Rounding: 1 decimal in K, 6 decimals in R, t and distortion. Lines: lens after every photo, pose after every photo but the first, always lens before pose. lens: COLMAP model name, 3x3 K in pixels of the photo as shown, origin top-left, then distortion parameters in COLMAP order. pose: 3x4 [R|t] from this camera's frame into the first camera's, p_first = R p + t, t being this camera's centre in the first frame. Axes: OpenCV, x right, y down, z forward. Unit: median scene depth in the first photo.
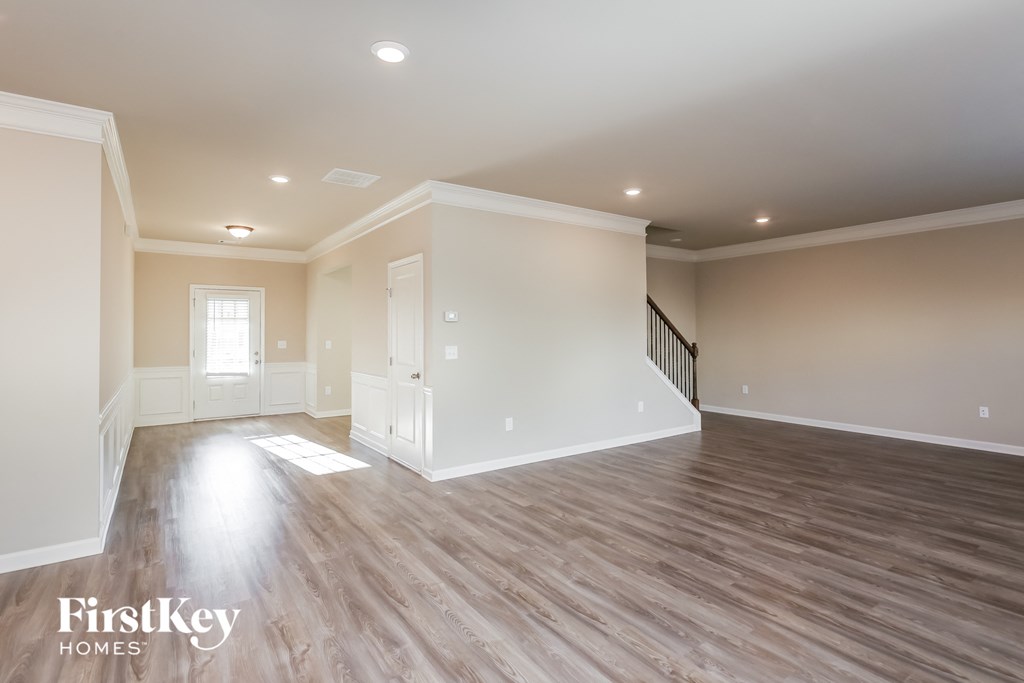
lens RADIAL K [[503.4, 0, 515.3], [0, 503.4, 322.2], [0, 0, 1]] dist [0.001306, 0.000013]
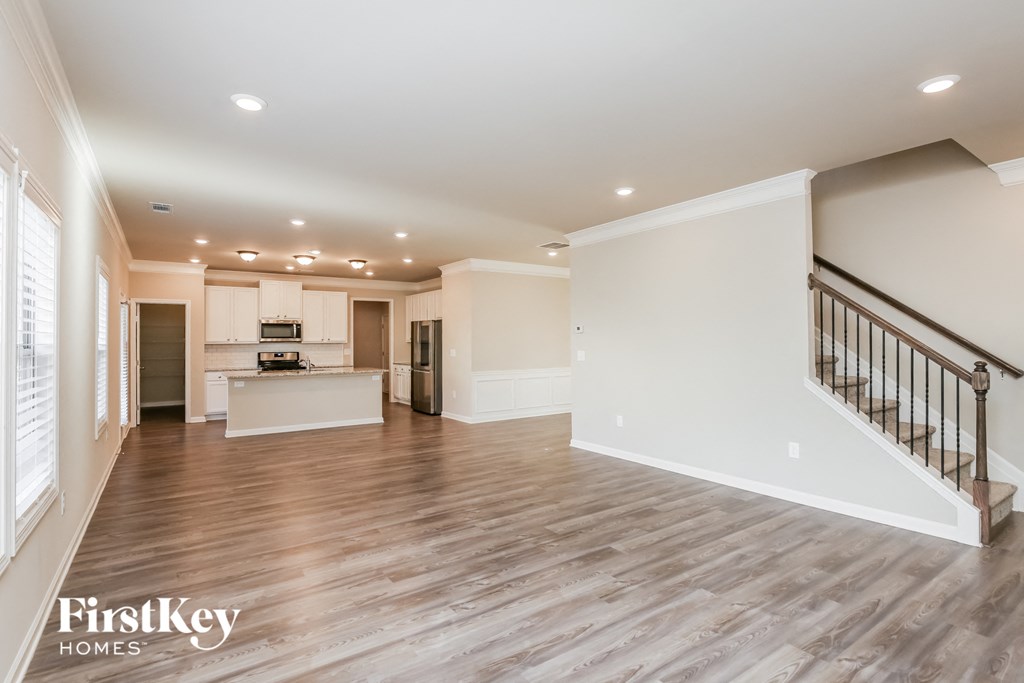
lens RADIAL K [[502.9, 0, 516.9], [0, 502.9, 337.6], [0, 0, 1]] dist [-0.003863, -0.001032]
pose [[-0.003794, -0.007041, -0.999968, 1.527187], [0.029985, 0.999525, -0.007151, 0.016678], [0.999543, -0.030011, -0.003581, 1.038917]]
